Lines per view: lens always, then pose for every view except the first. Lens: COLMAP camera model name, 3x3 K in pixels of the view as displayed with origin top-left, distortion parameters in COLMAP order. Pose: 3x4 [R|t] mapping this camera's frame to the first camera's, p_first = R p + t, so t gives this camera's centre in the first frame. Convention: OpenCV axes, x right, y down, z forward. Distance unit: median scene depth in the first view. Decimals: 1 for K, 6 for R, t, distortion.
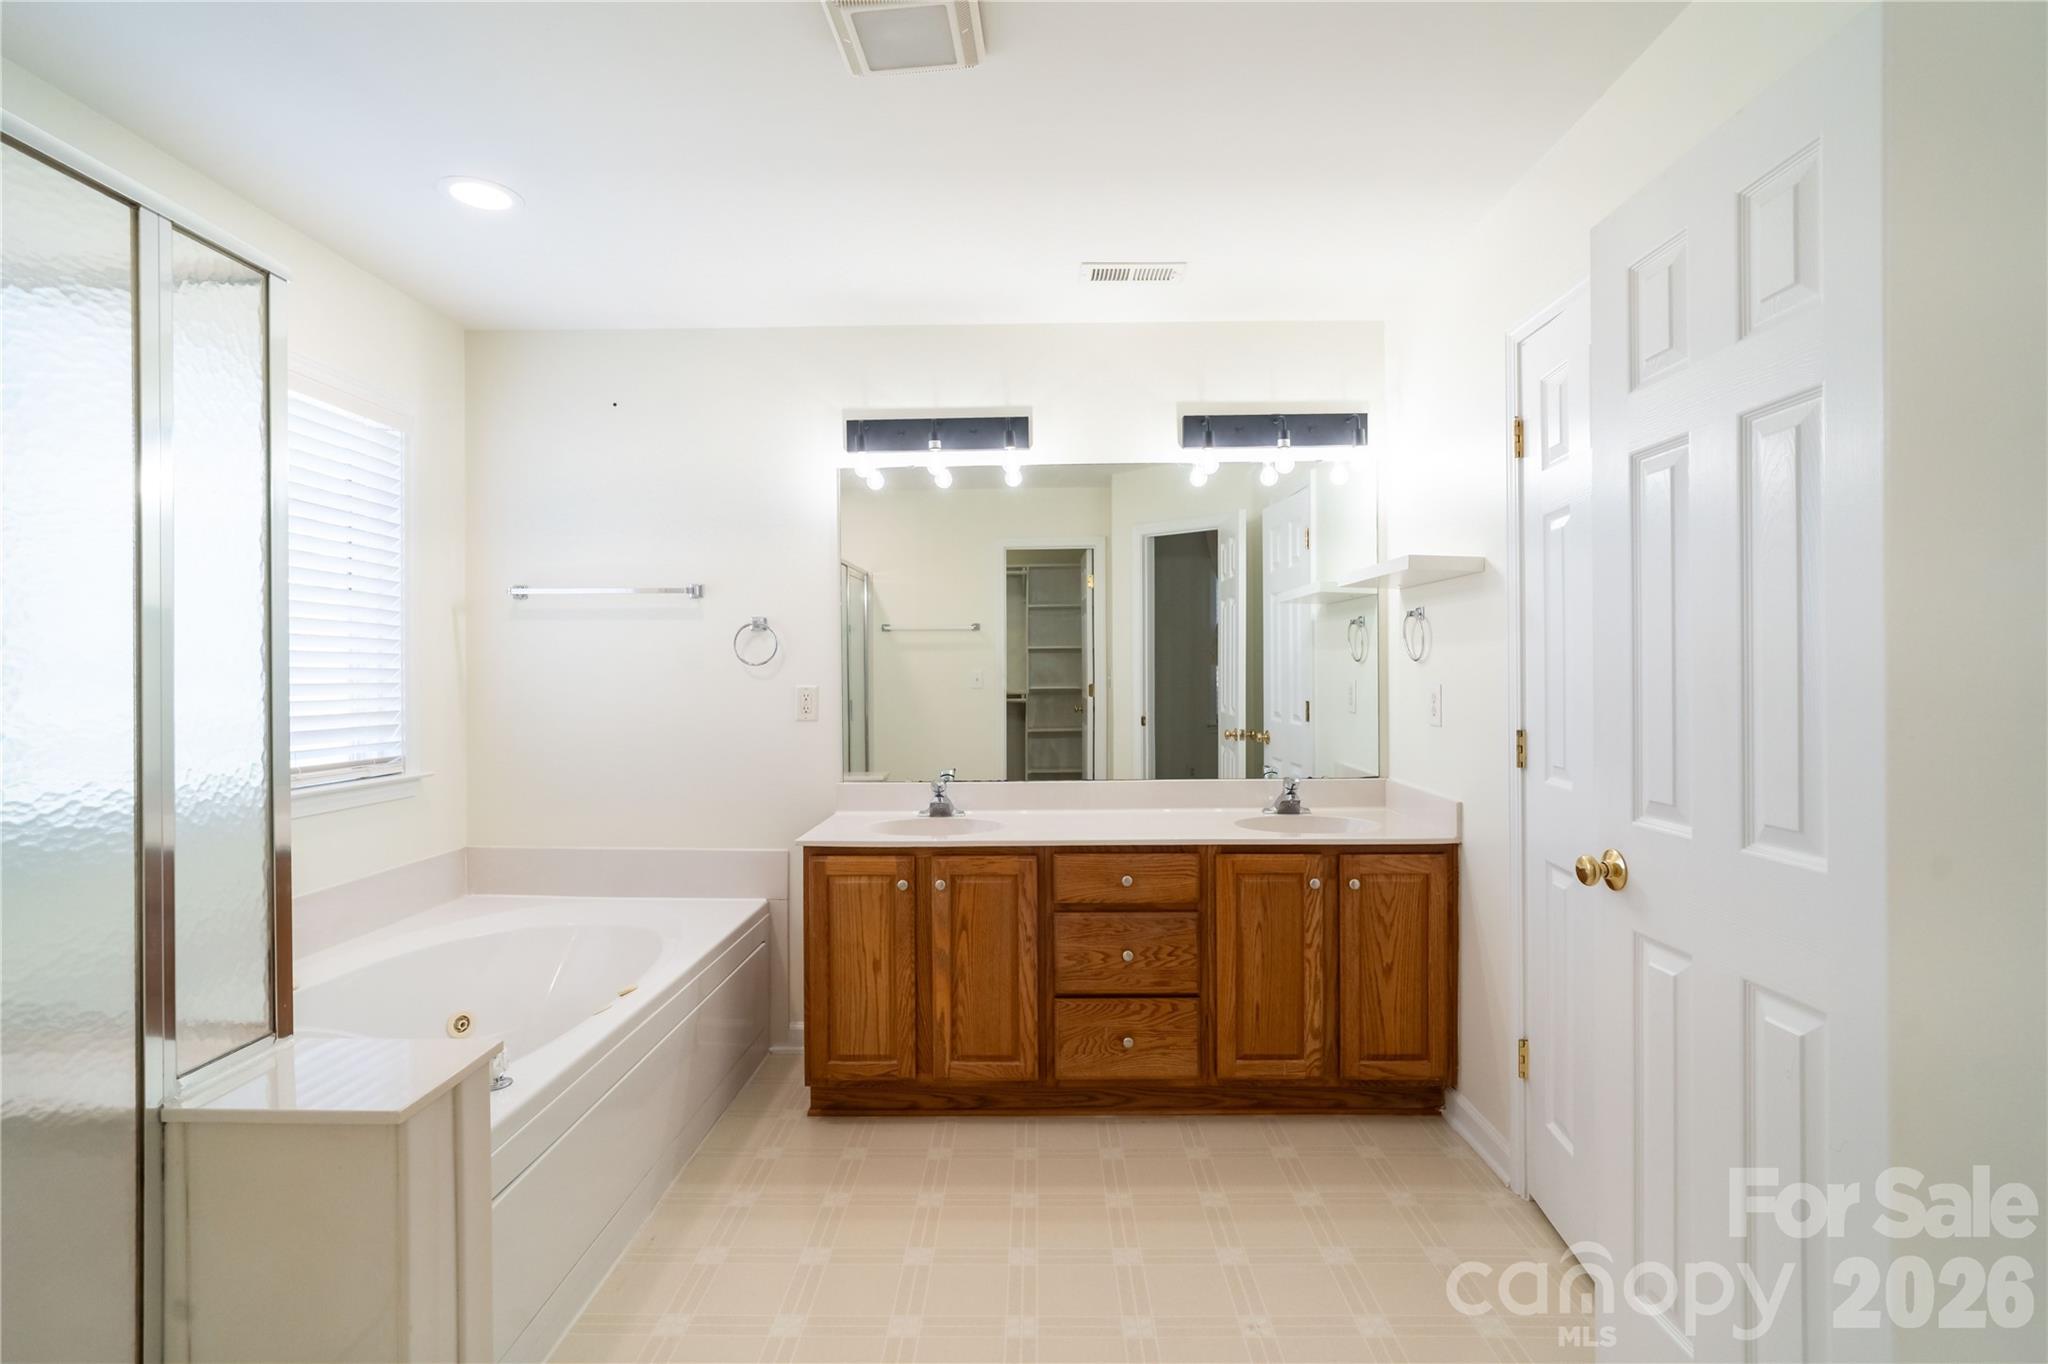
lens RADIAL K [[989.2, 0, 1016.4], [0, 989.2, 673.0], [0, 0, 1]] dist [-0.012542, 0.005276]
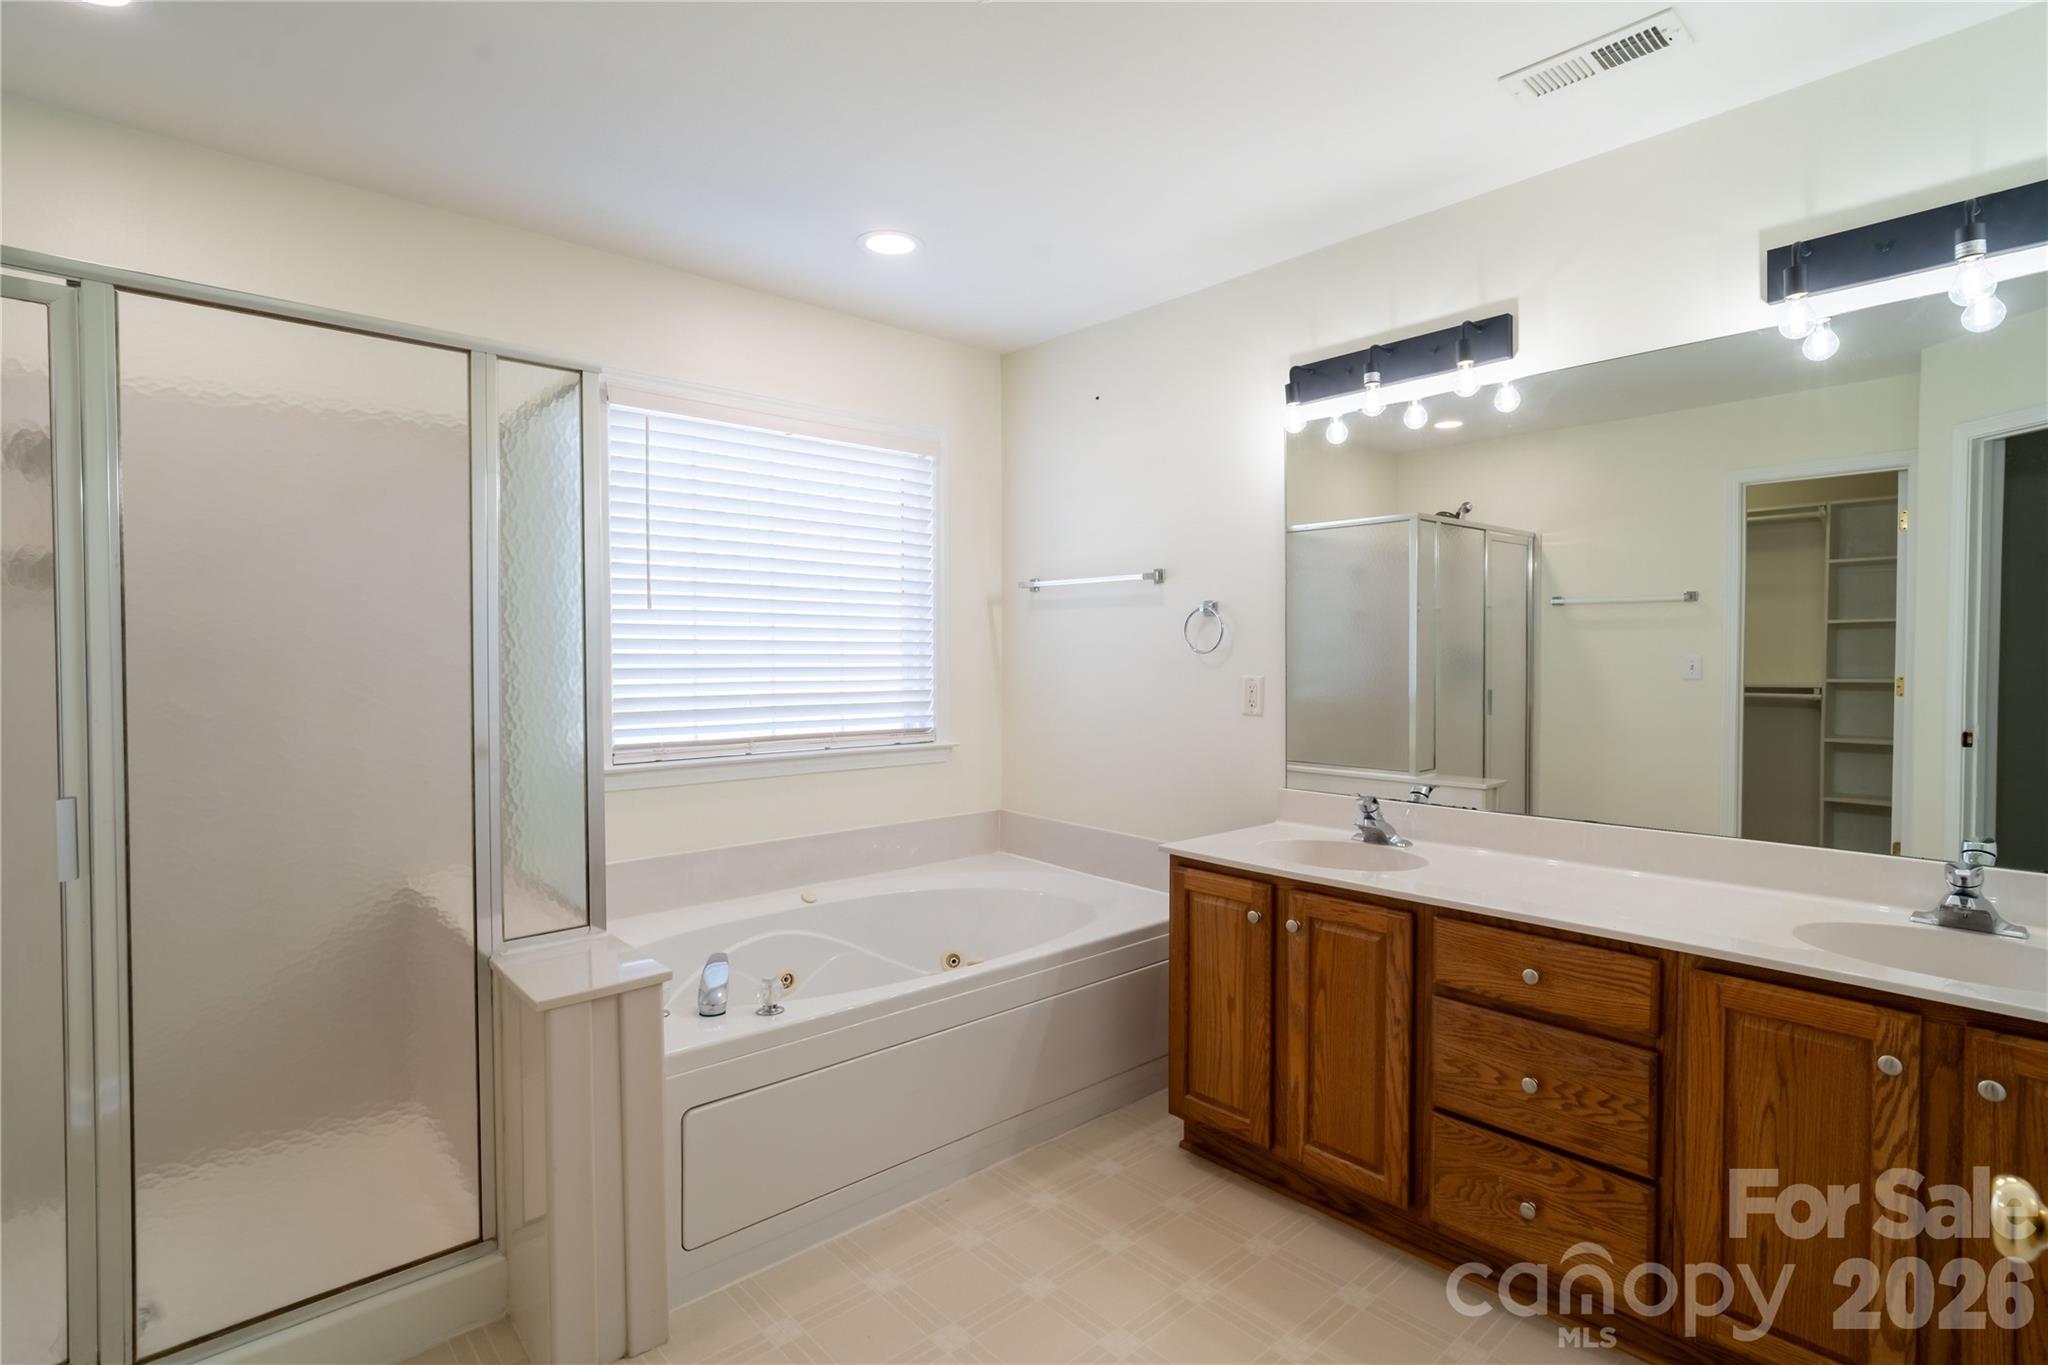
lens RADIAL K [[989.2, 0, 949.7], [0, 989.2, 679.0], [0, 0, 1]] dist [-0.012542, 0.005276]
pose [[0.676890, 0.024093, -0.735690, 0.318454], [-0.003149, 0.999550, 0.029837, -0.012828], [0.736078, -0.017880, 0.676661, 0.237375]]
